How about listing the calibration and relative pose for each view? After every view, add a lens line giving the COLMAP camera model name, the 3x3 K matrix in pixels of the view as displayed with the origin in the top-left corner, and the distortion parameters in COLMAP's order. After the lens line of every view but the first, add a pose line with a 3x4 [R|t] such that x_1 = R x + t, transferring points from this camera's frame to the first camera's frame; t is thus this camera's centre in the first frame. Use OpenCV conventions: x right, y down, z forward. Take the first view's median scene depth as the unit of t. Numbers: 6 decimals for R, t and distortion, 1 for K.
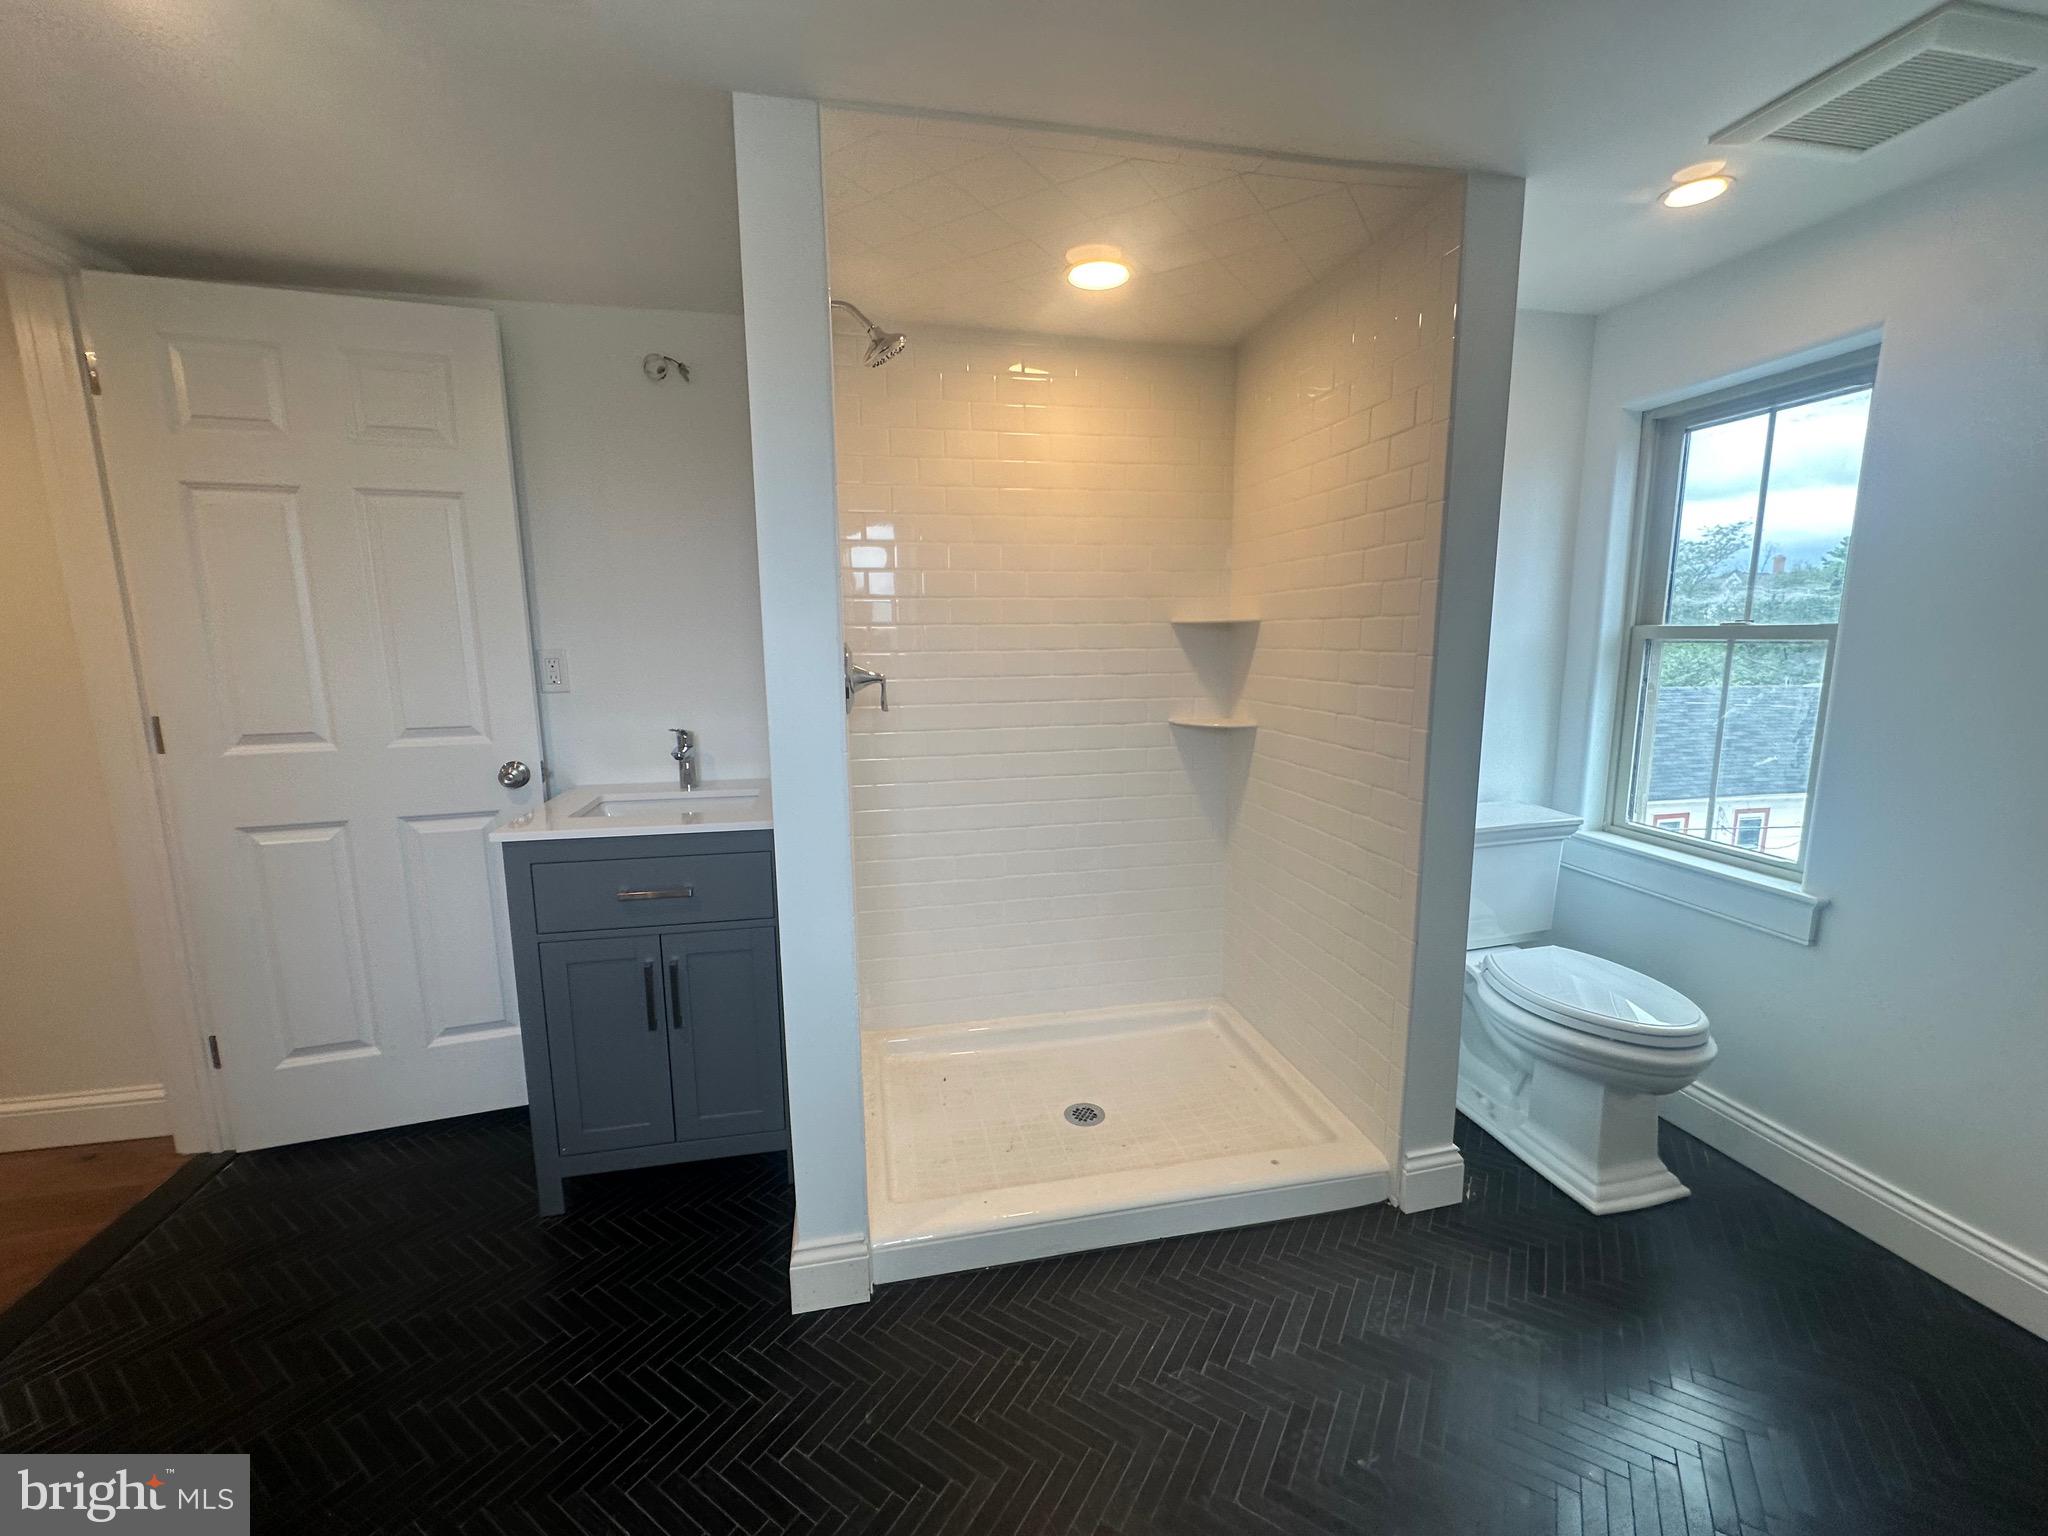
lens RADIAL K [[818.4, 0, 1030.2], [0, 818.4, 761.4], [0, 0, 1]] dist [-0.001056, 0.001549]
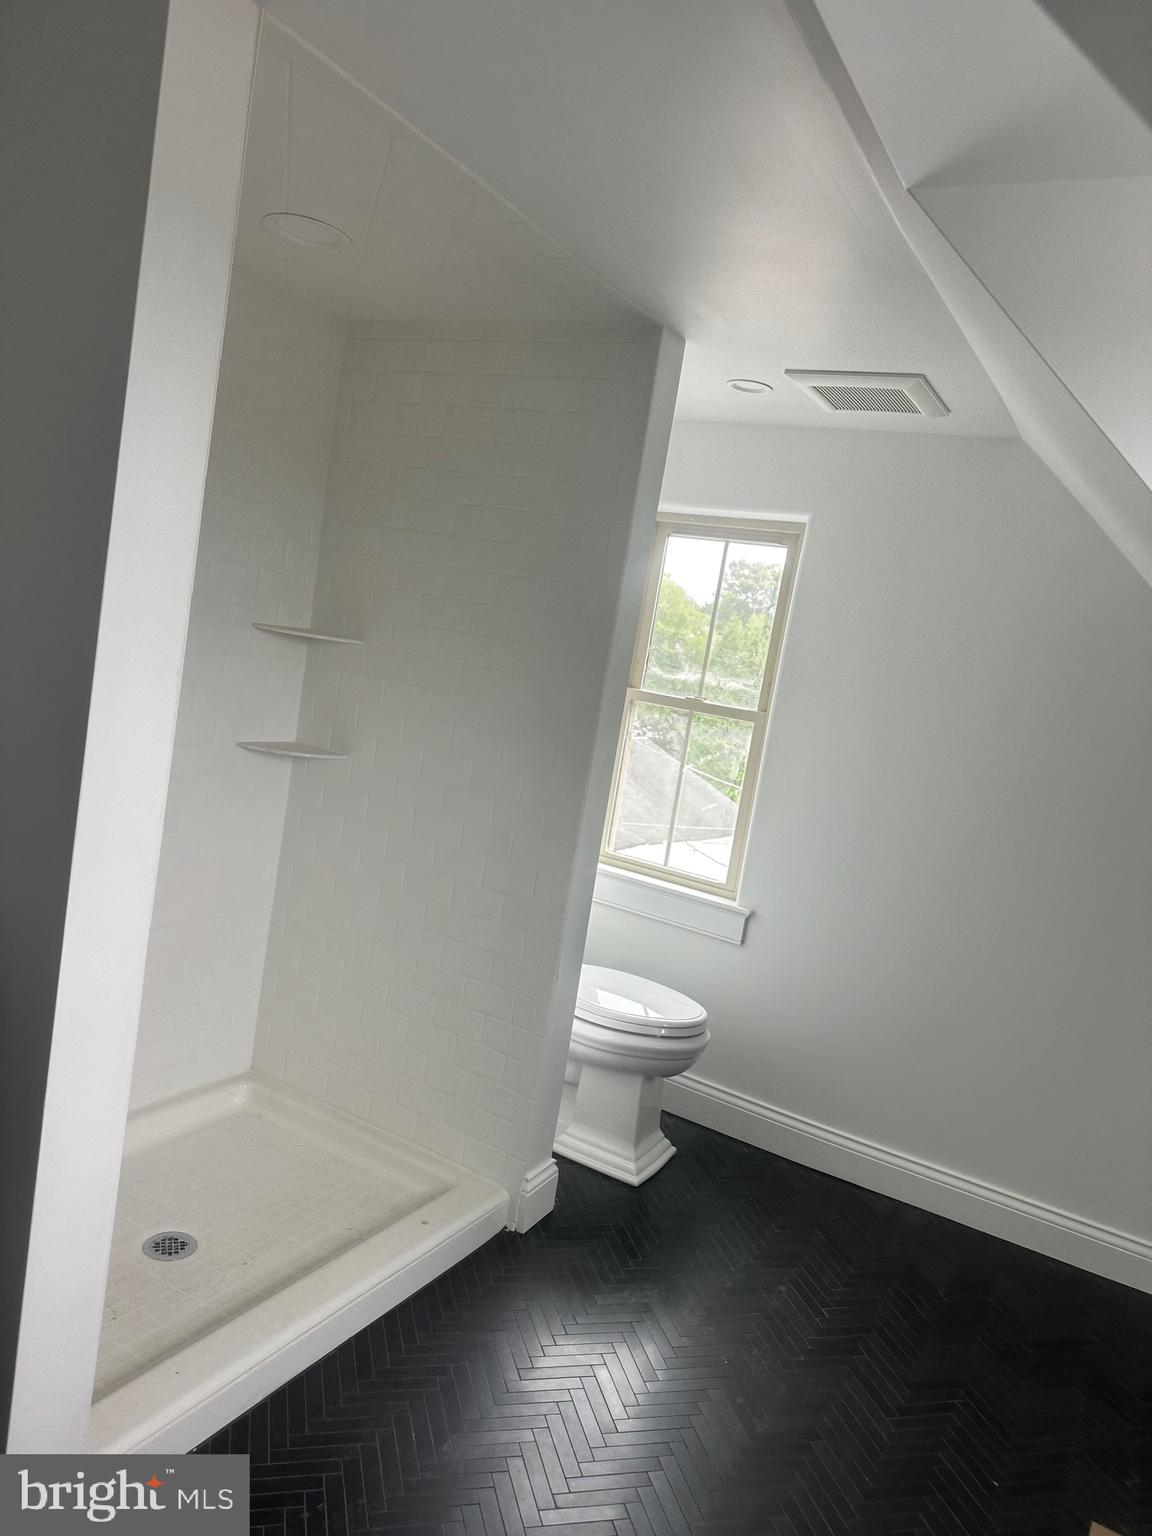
lens RADIAL K [[1066.4, 0, 569.1], [0, 1066.4, 763.0], [0, 0, 1]] dist [0.035244, -0.040878]
pose [[0.661325, 0.032731, 0.749385, -0.563983], [-0.040040, 0.999164, -0.008306, -0.050851], [-0.749030, -0.024513, 0.662082, 0.044119]]
